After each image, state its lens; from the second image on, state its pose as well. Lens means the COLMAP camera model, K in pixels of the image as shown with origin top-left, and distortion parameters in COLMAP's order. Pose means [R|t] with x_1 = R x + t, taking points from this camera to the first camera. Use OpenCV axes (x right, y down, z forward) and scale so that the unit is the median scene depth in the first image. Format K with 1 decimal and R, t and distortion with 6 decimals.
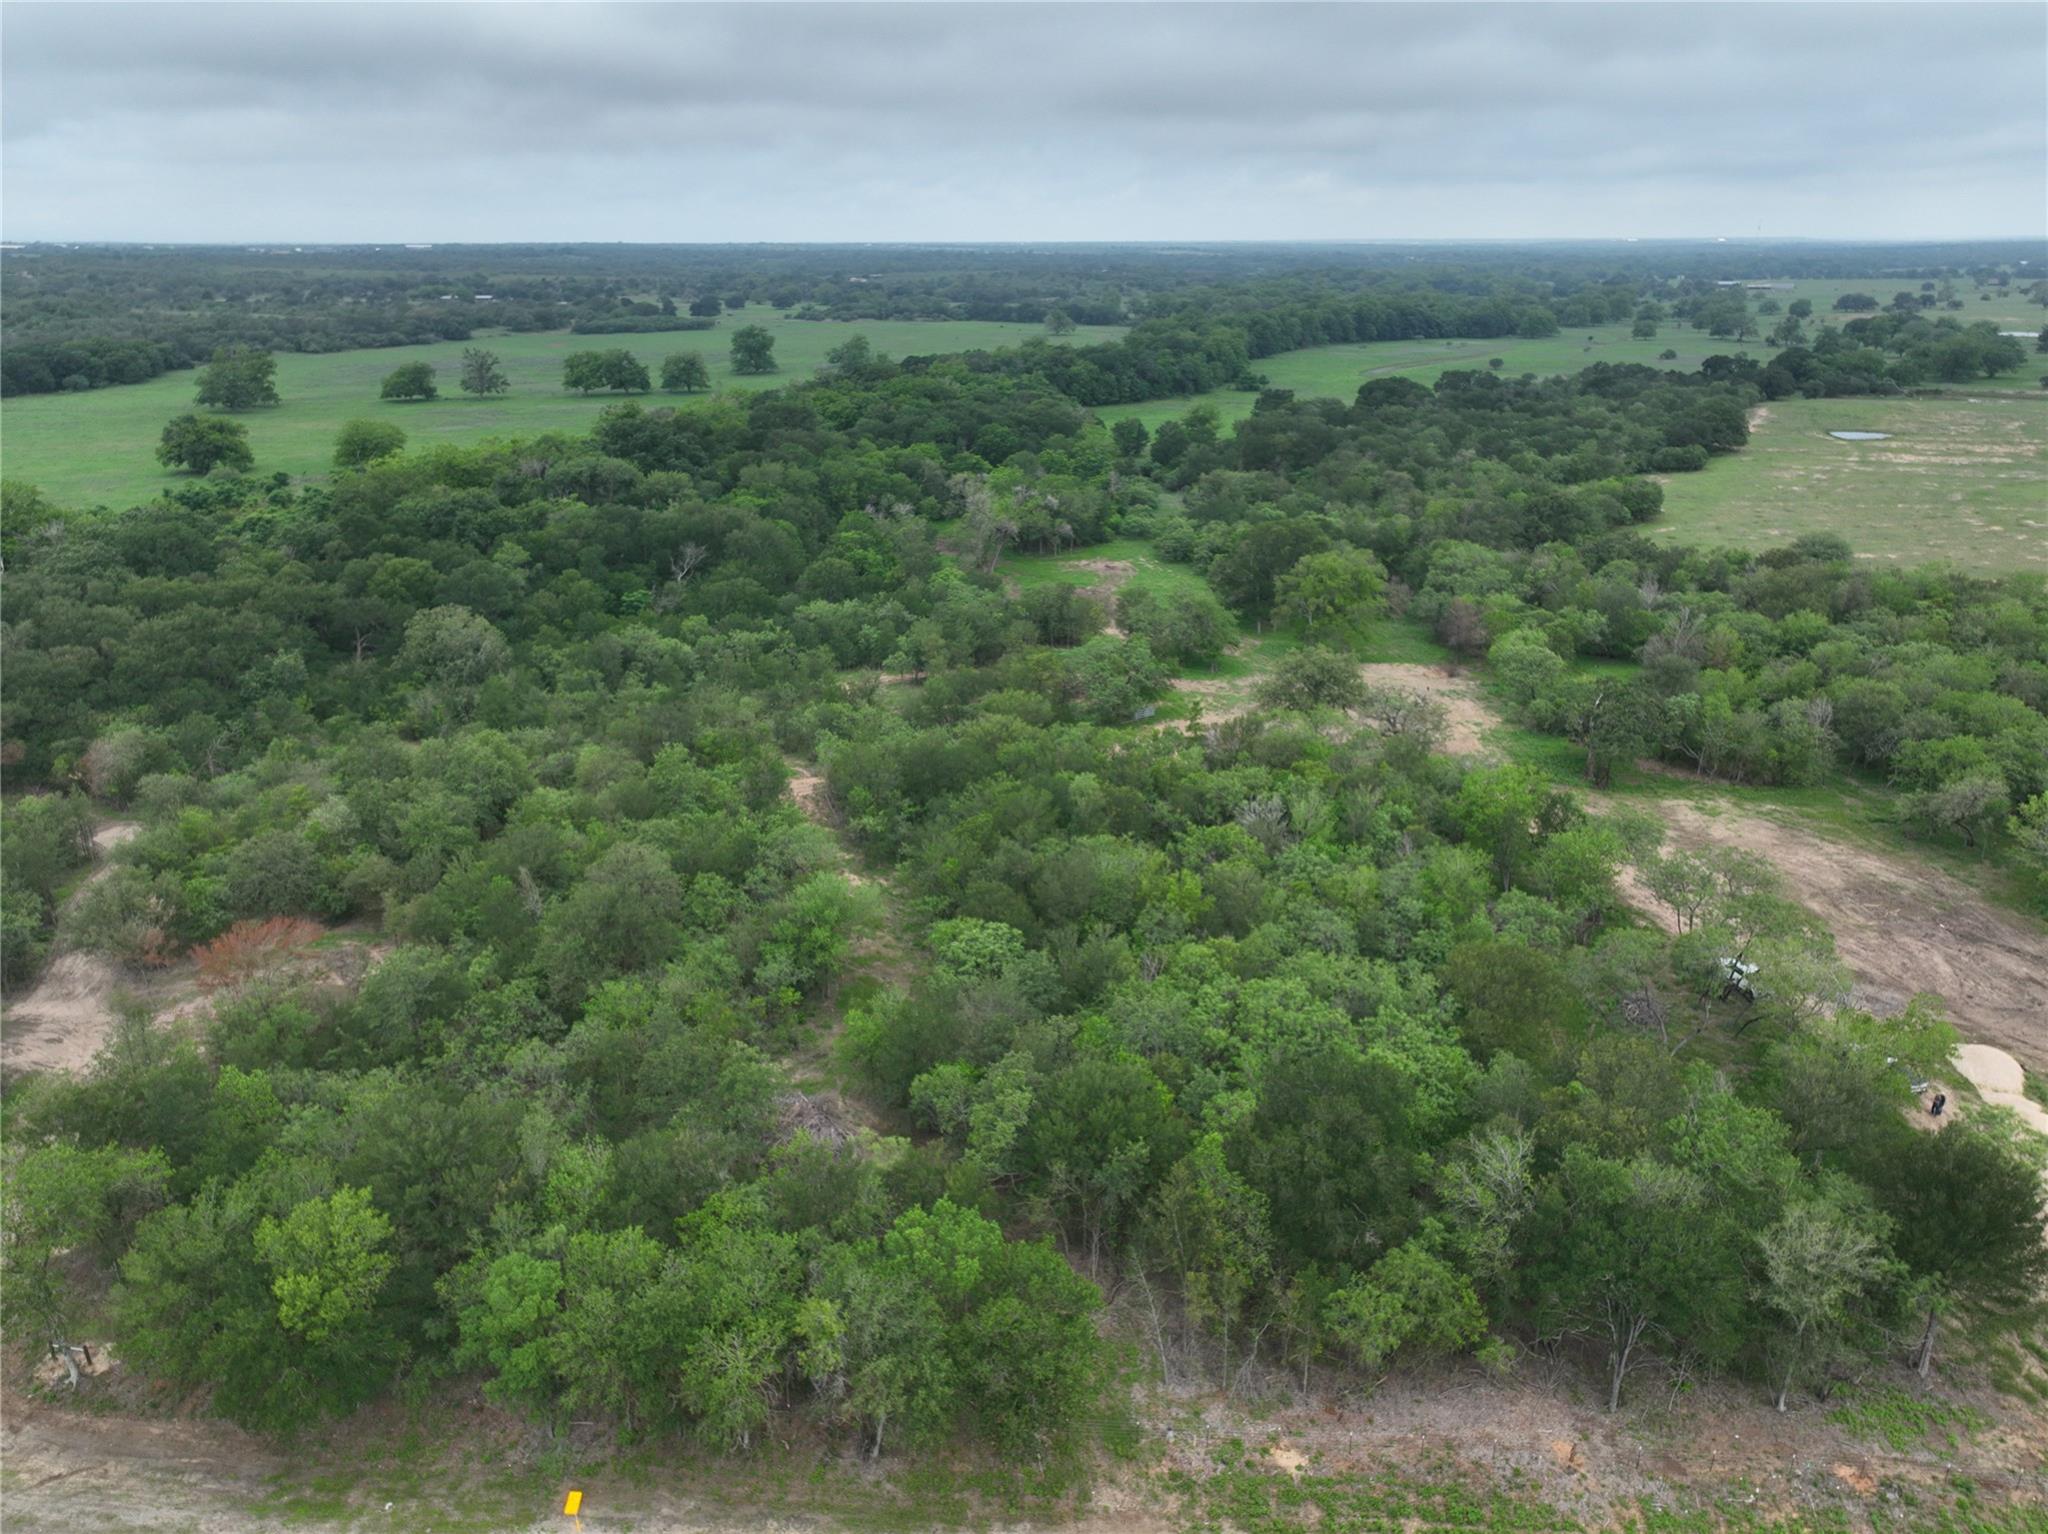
lens RADIAL K [[1445.2, 0, 1030.7], [0, 1445.2, 774.0], [0, 0, 1]] dist [-0.006414, 0.024107]
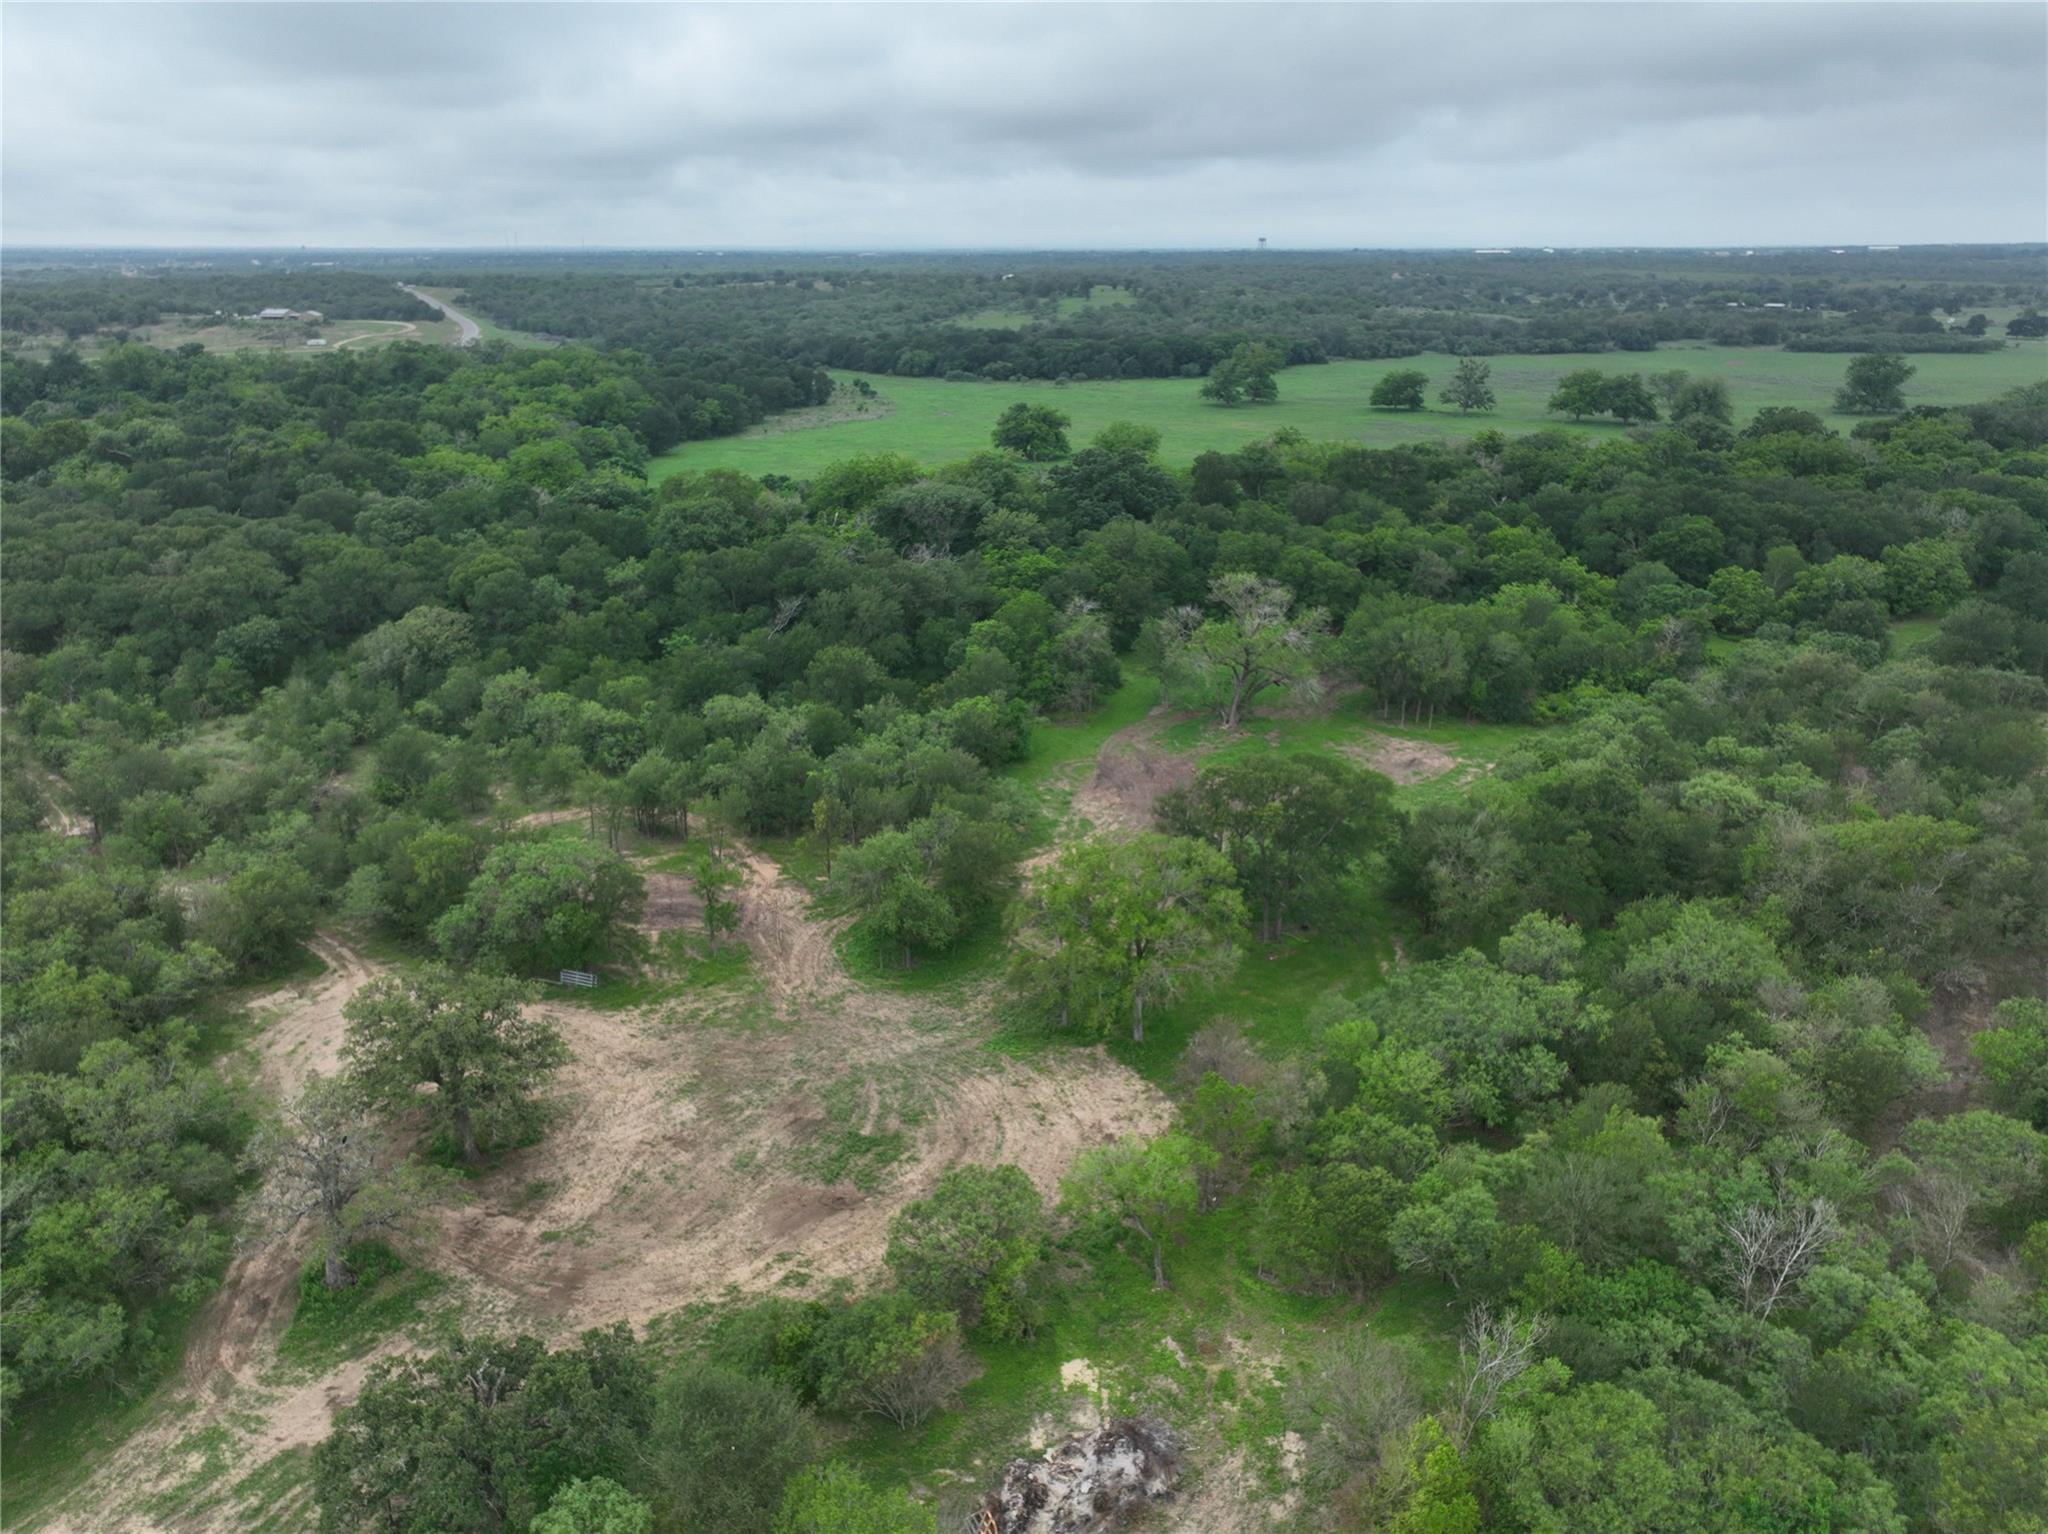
lens RADIAL K [[1445.2, 0, 1030.7], [0, 1445.2, 766.2], [0, 0, 1]] dist [-0.006414, 0.024107]
pose [[0.595503, 0.271690, -0.756017, 0.143538], [-0.276861, 0.952831, 0.124339, -0.058409], [0.754138, 0.135267, 0.642634, 0.161230]]
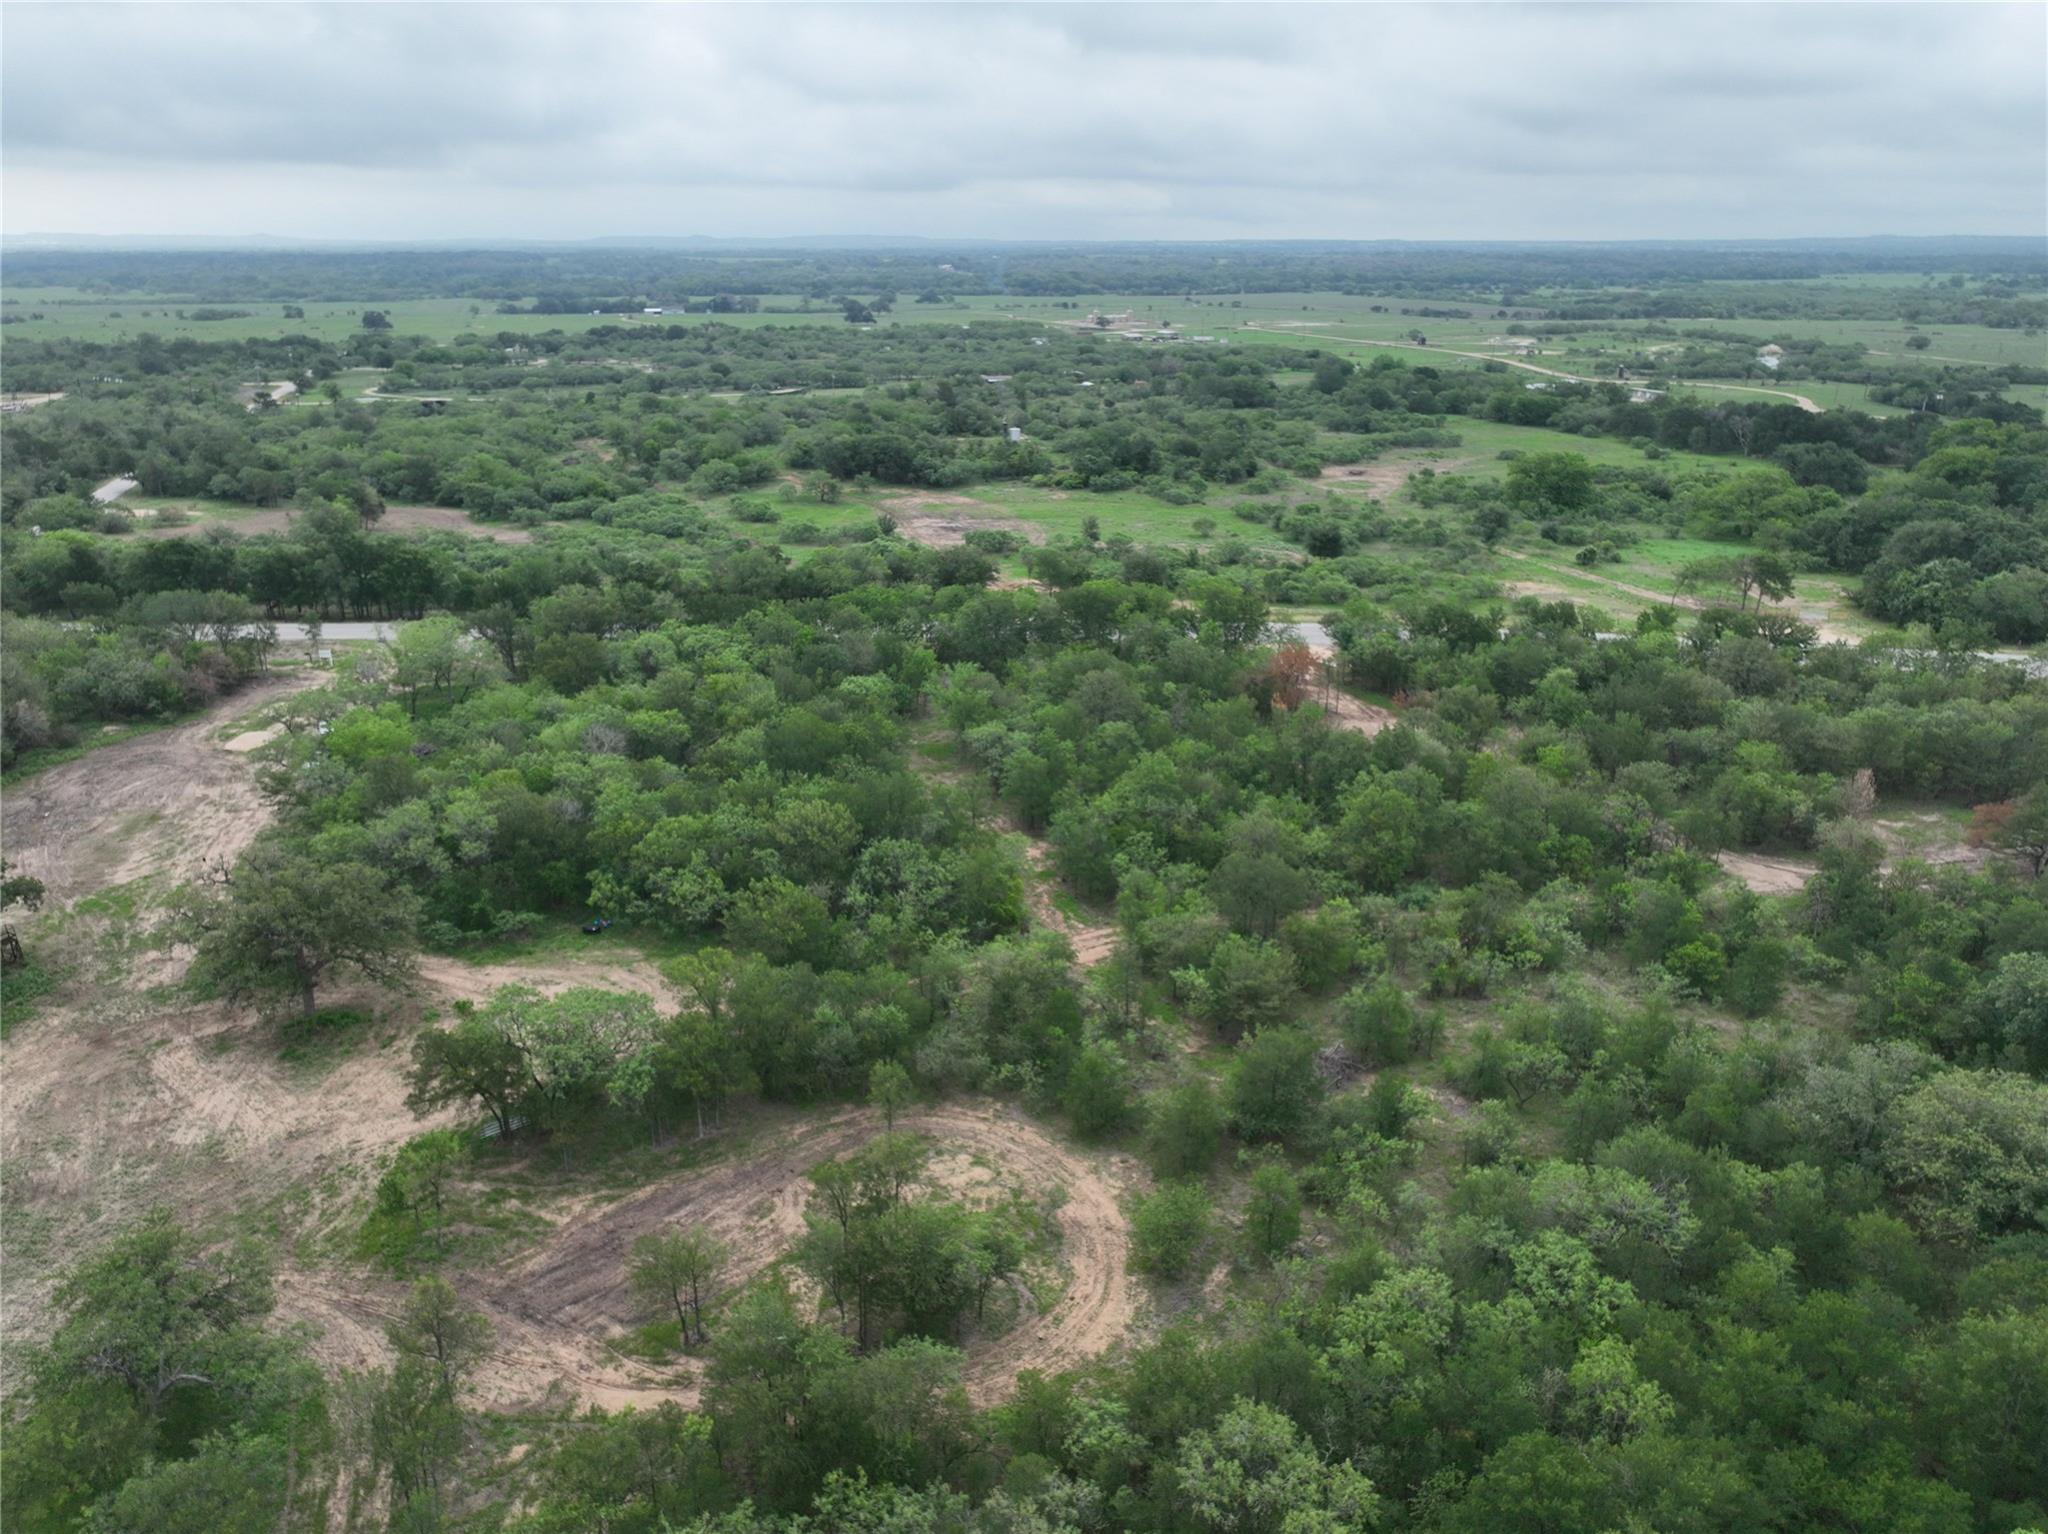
lens RADIAL K [[1445.9, 0, 1027.9], [0, 1445.9, 765.7], [0, 0, 1]] dist [0.001785, 0.015230]
pose [[-0.999532, 0.004806, -0.030224, -0.022188], [-0.015944, 0.761216, 0.648303, -0.109755], [0.026123, 0.648481, -0.760782, 0.293285]]
